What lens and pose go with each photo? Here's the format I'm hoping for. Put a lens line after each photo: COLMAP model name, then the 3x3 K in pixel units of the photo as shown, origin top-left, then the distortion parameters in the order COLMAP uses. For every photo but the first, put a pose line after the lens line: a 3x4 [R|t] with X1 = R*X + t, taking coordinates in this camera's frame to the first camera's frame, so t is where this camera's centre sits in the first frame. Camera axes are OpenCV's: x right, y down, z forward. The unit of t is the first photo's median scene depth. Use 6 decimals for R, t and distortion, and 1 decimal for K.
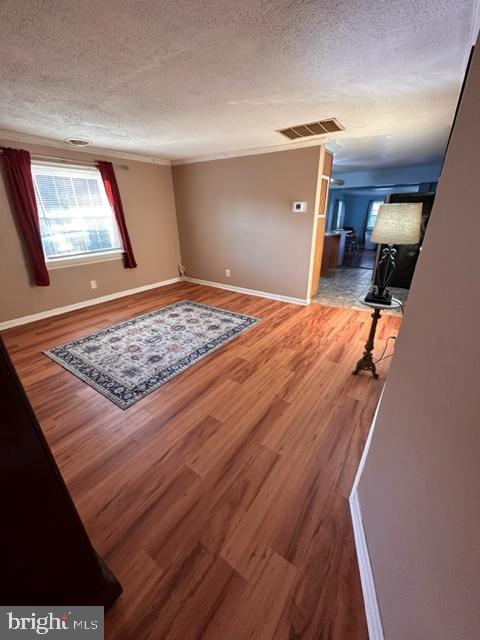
lens RADIAL K [[256.1, 0, 239.7], [0, 256.1, 320.5], [0, 0, 1]] dist [-0.003685, -0.000573]
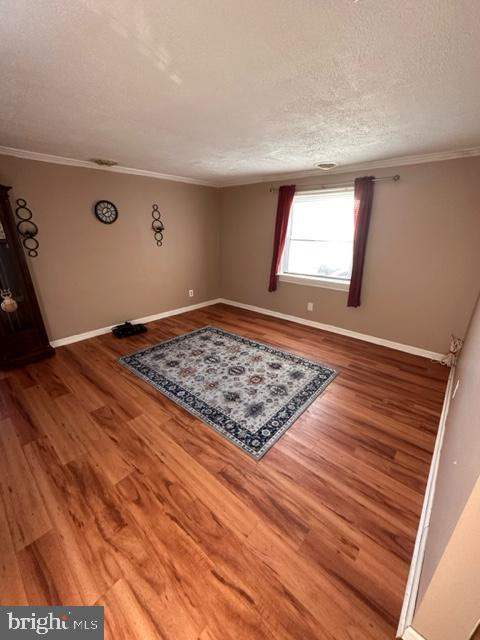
lens RADIAL K [[256.1, 0, 238.9], [0, 256.1, 319.4], [0, 0, 1]] dist [-0.003685, -0.000573]
pose [[-0.102607, 0.340053, -0.934792, 0.519633], [-0.399305, 0.846631, 0.351811, -0.438127], [0.911059, 0.409365, 0.048915, 0.938347]]
